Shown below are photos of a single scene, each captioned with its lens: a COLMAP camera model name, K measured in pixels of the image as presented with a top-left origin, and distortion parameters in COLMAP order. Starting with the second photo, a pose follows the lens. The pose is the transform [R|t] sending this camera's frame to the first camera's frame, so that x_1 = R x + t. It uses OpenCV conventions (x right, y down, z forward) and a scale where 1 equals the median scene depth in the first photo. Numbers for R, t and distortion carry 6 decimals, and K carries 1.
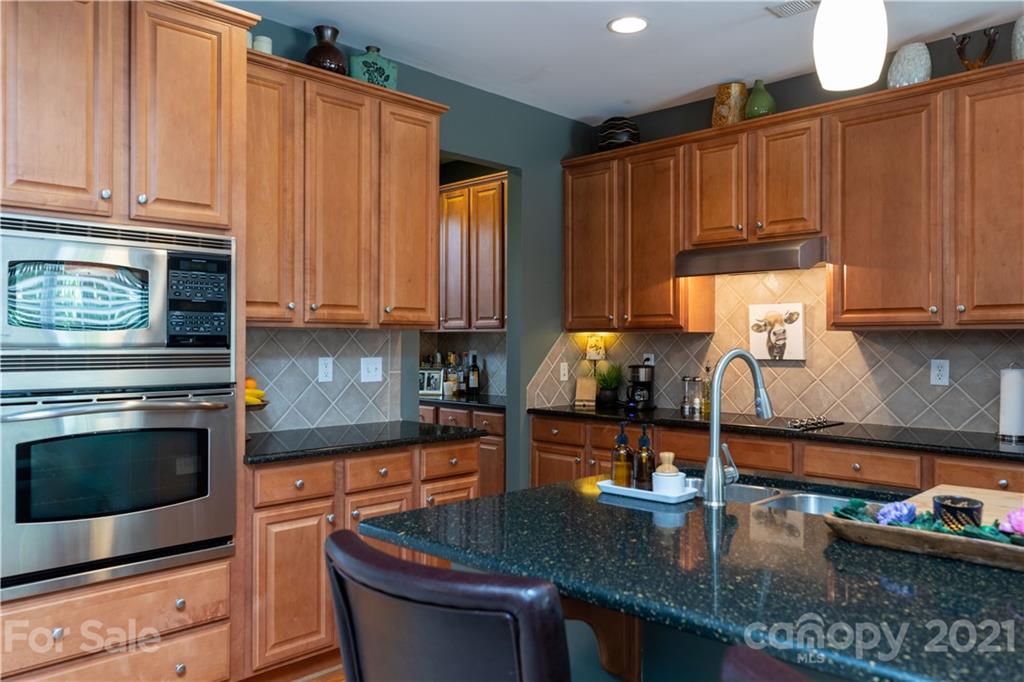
lens RADIAL K [[753.9, 0, 508.8], [0, 753.9, 341.5], [0, 0, 1]] dist [0.029951, 0.001211]
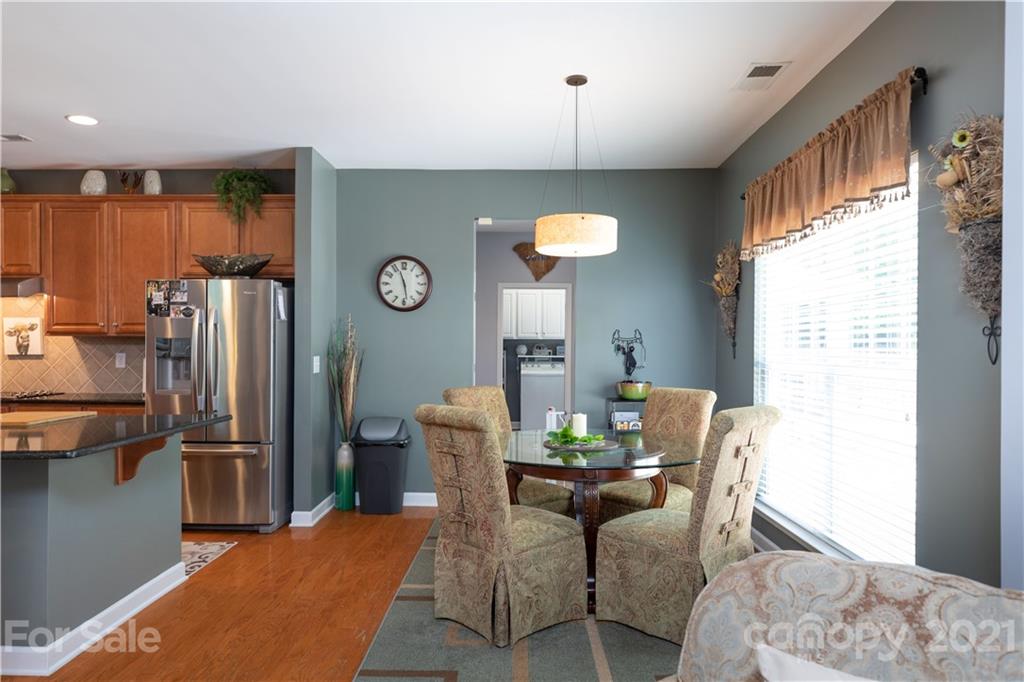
lens RADIAL K [[661.8, 0, 512.0], [0, 661.8, 347.9], [0, 0, 1]] dist [0.005428, 0.001018]
pose [[0.730912, -0.003919, 0.682460, 0.163367], [-0.001449, 0.999972, 0.007294, -0.000580], [-0.682470, -0.006320, 0.730886, -0.630141]]
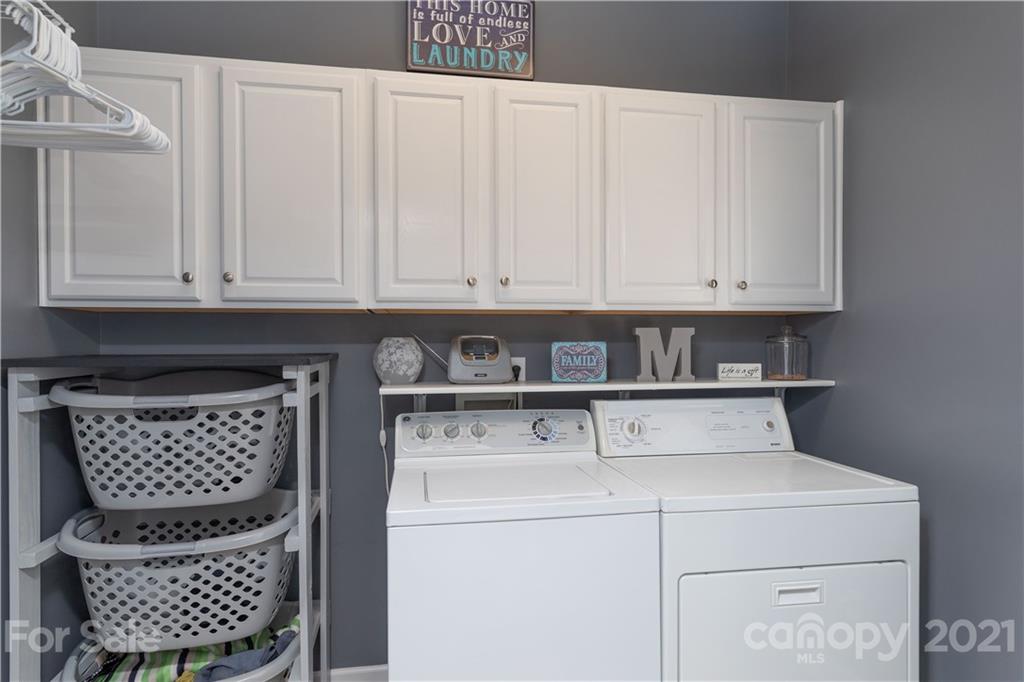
lens RADIAL K [[589.2, 0, 512.1], [0, 589.2, 343.1], [0, 0, 1]] dist [0.005334, 0.000337]
pose [[0.599399, -0.007781, 0.800413, 1.554253], [0.004699, 0.999970, 0.006202, 0.007379], [-0.800437, 0.000044, 0.599417, 0.794811]]
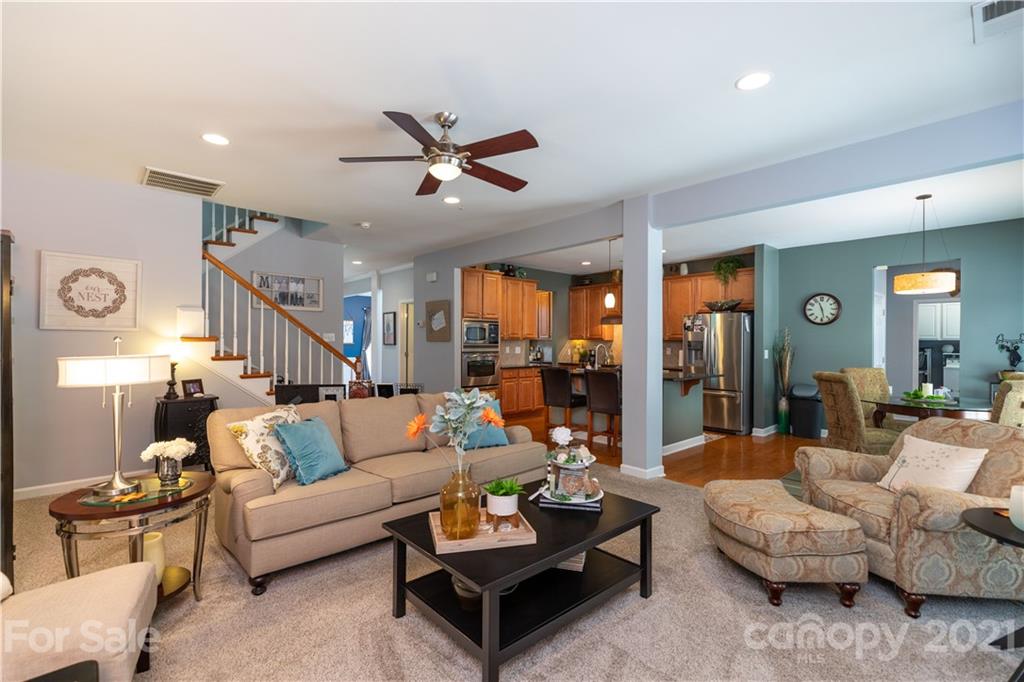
lens RADIAL K [[466.1, 0, 505.0], [0, 466.1, 340.5], [0, 0, 1]] dist [0.005524, 0.001452]
pose [[0.998245, 0.001860, -0.059194, -0.099888], [-0.002128, 0.999988, -0.004457, 0.000106], [0.059185, 0.004575, 0.998237, -1.211536]]
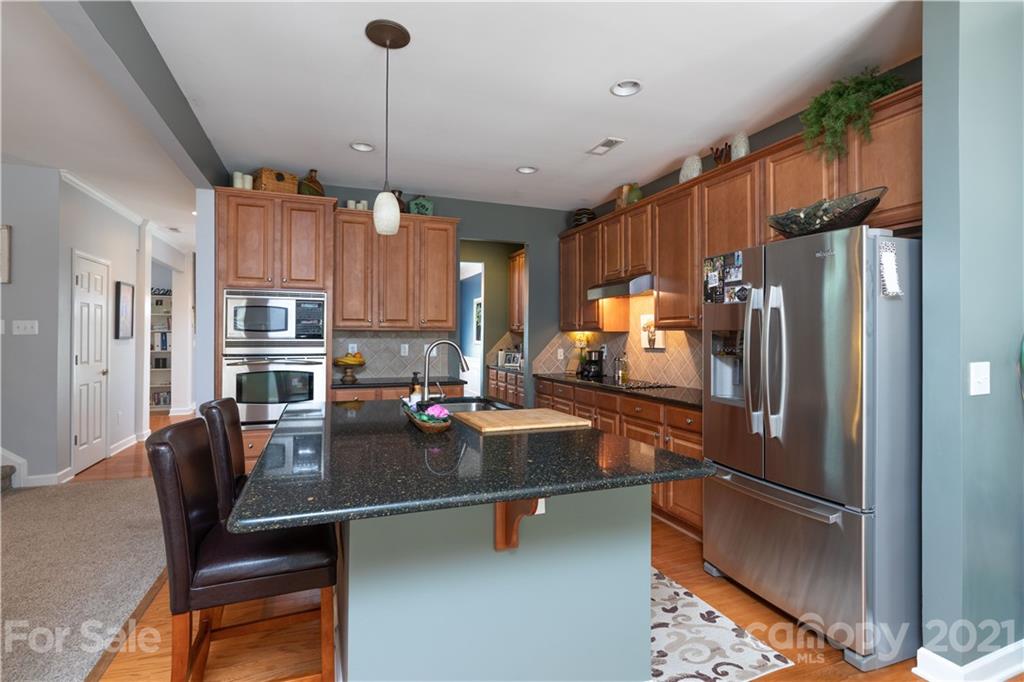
lens RADIAL K [[486.5, 0, 512.9], [0, 486.5, 330.9], [0, 0, 1]] dist [-0.008367, 0.000324]
pose [[0.910304, -0.004151, -0.413919, 0.517725], [-0.001614, 0.999907, -0.013577, 0.001668], [0.413936, 0.013027, 0.910213, -0.095088]]
